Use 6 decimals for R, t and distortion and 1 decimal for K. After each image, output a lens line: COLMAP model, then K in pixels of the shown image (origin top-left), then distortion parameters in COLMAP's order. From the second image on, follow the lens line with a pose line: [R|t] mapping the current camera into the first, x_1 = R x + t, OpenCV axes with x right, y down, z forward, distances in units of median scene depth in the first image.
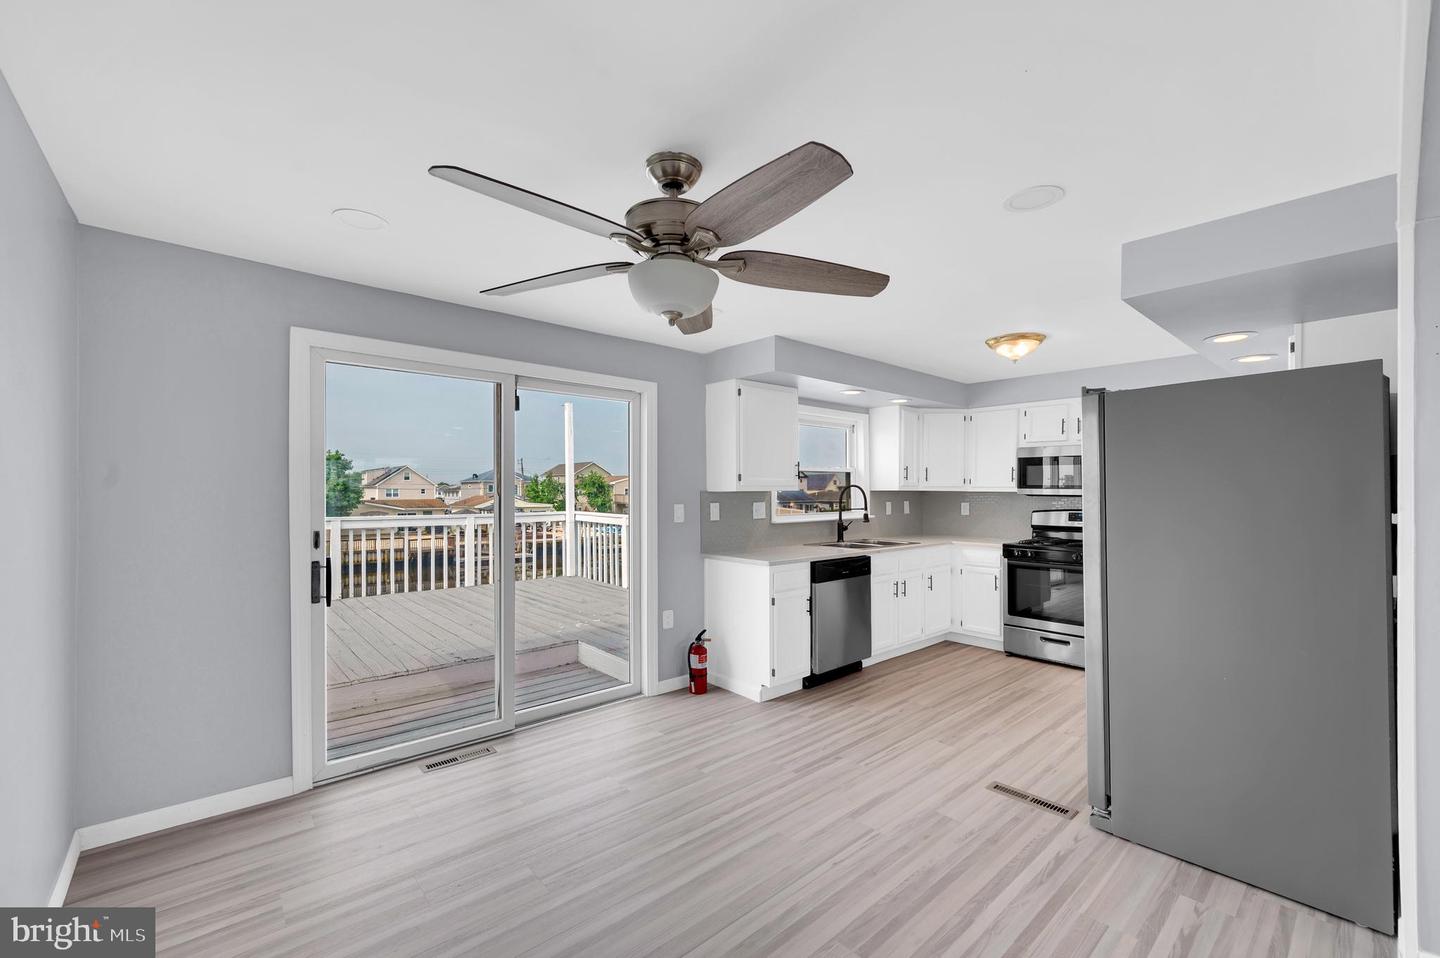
lens RADIAL K [[558.6, 0, 697.6], [0, 558.6, 493.4], [0, 0, 1]] dist [0.000828, 0.000133]
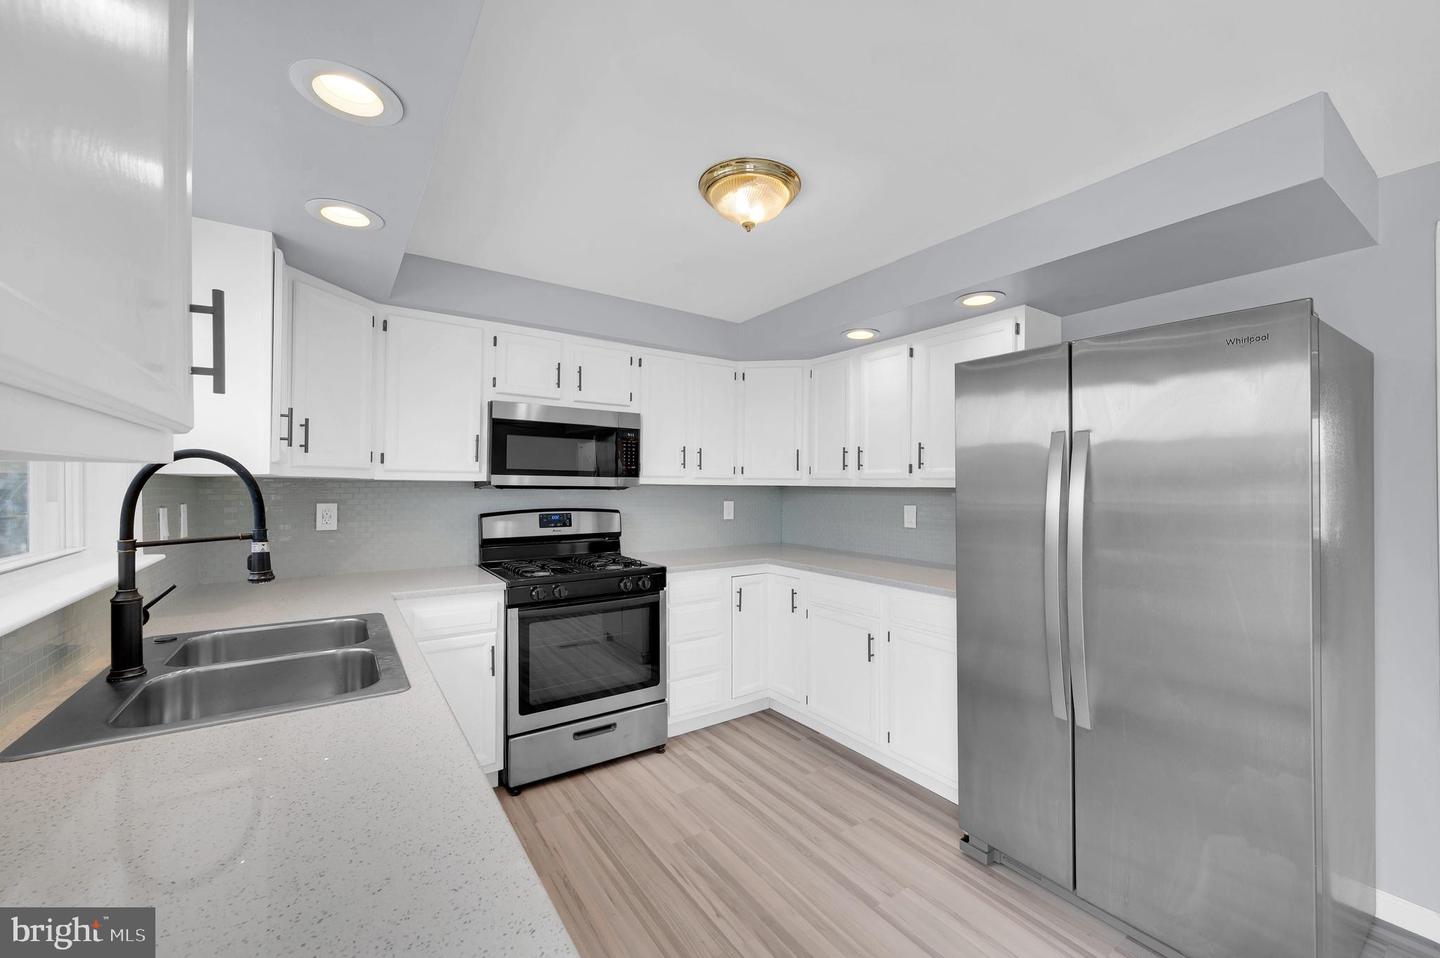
lens RADIAL K [[591.2, 0, 725.7], [0, 591.2, 482.6], [0, 0, 1]] dist [0.001548, 0.000024]
pose [[0.083764, 0.005290, 0.996472, 0.016879], [-0.000221, 0.999986, -0.005290, 0.001684], [-0.996486, 0.000222, 0.083764, 0.684124]]
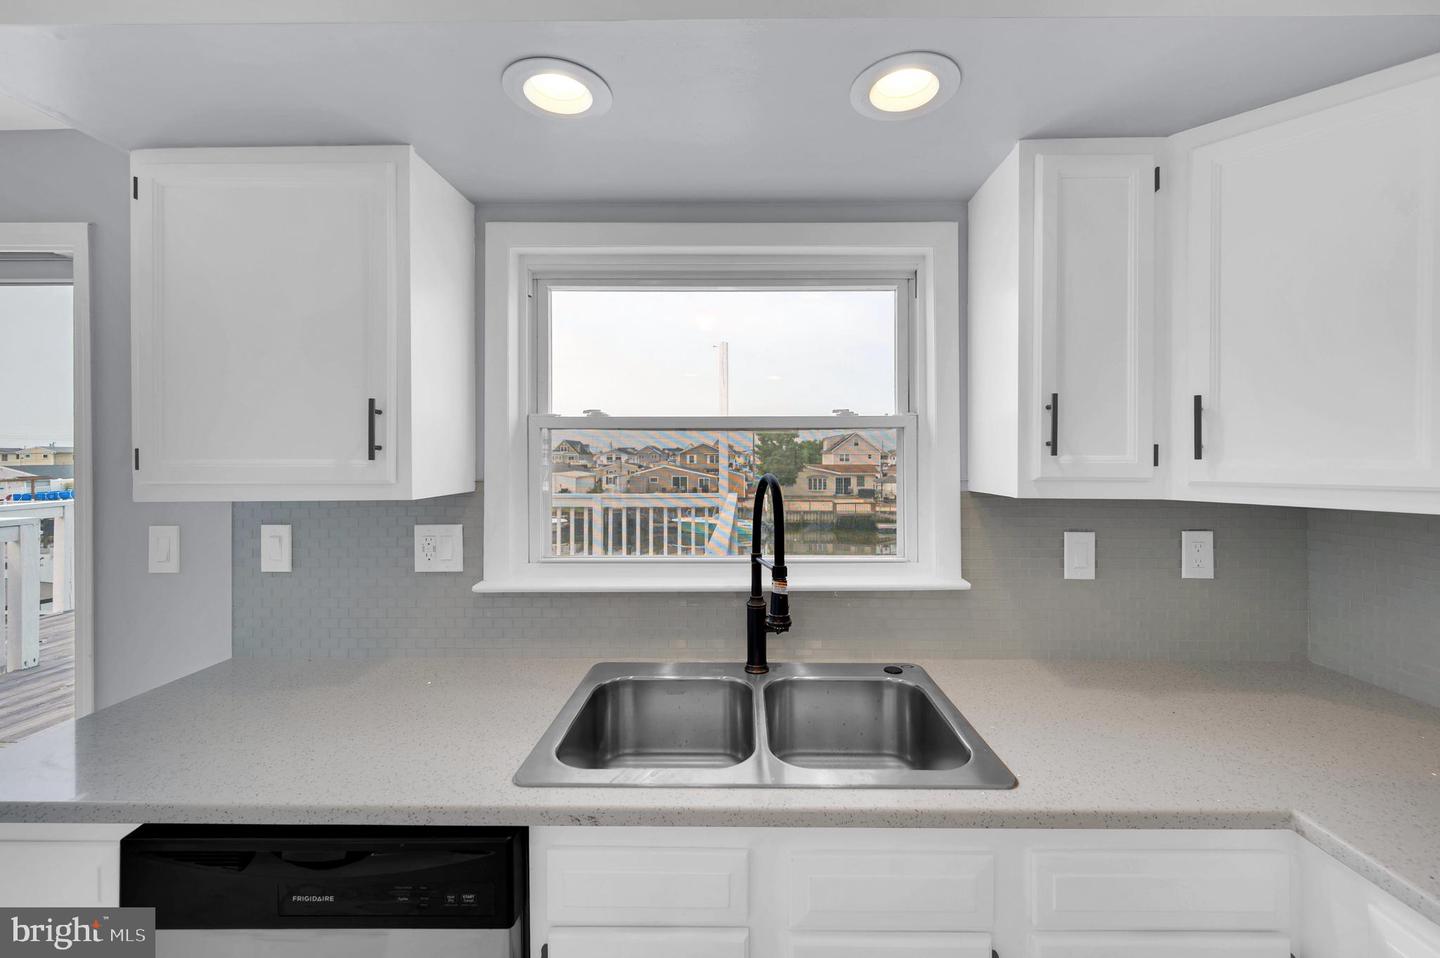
lens RADIAL K [[576.0, 0, 751.7], [0, 576.0, 464.6], [0, 0, 1]] dist [0.001764, 0.000286]
pose [[0.775238, 0.009322, -0.631600, 0.423534], [-0.002543, 0.999929, 0.011637, -0.022552], [0.631664, -0.007415, 0.775207, 0.736686]]
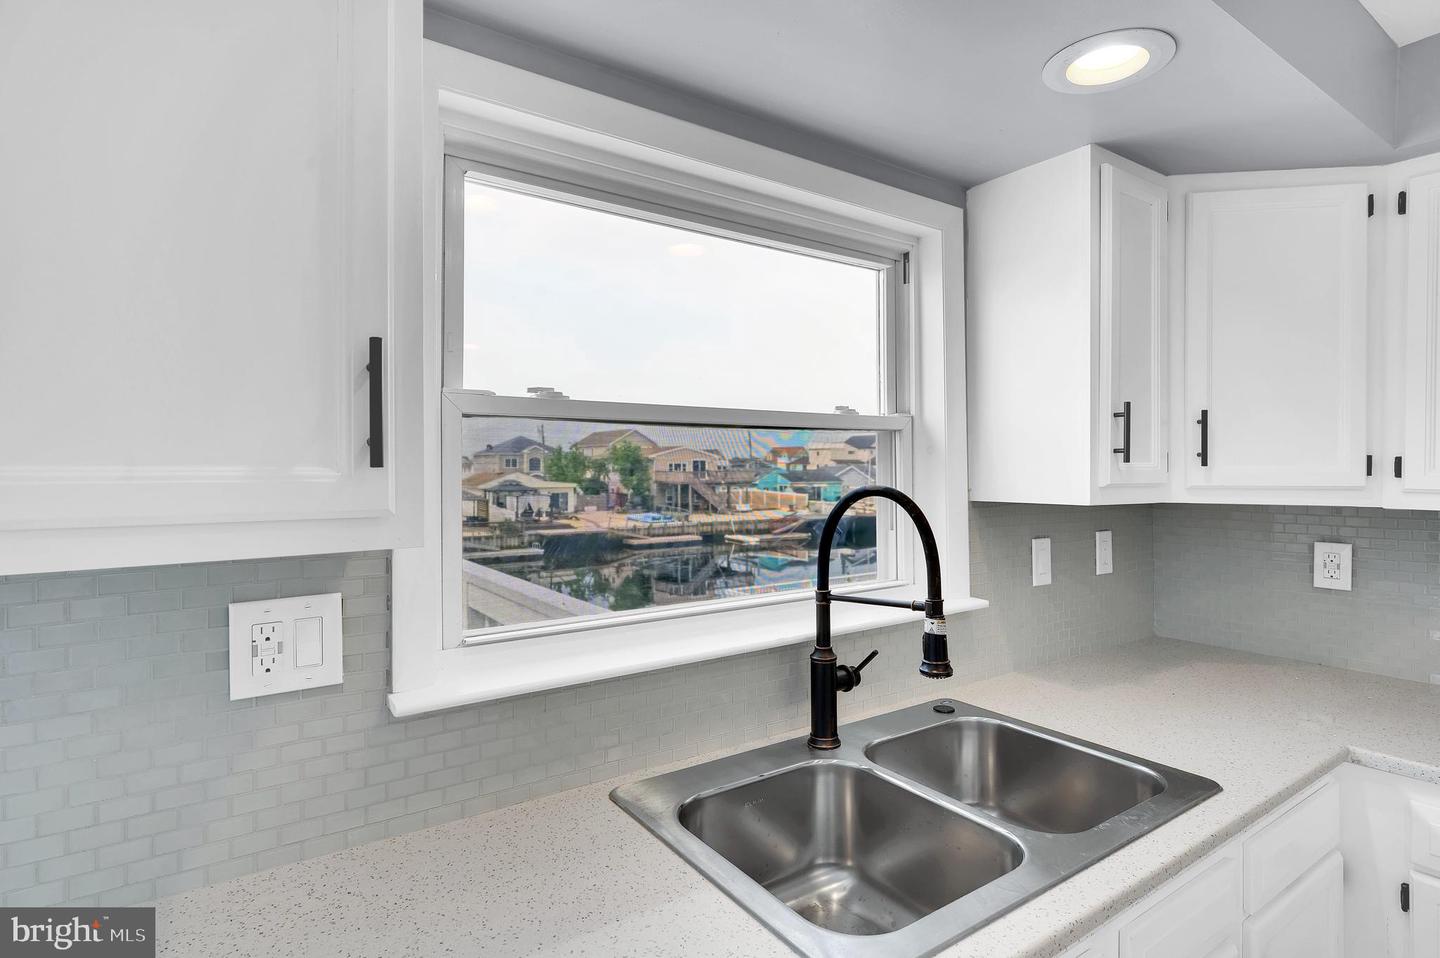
lens RADIAL K [[718.0, 0, 717.1], [0, 718.0, 471.3], [0, 0, 1]] dist [0.001180, -0.000315]
pose [[0.996966, 0.001005, -0.077837, 0.227568], [-0.000763, 0.999995, 0.003146, -0.020960], [0.077840, -0.003077, 0.996961, 0.686725]]
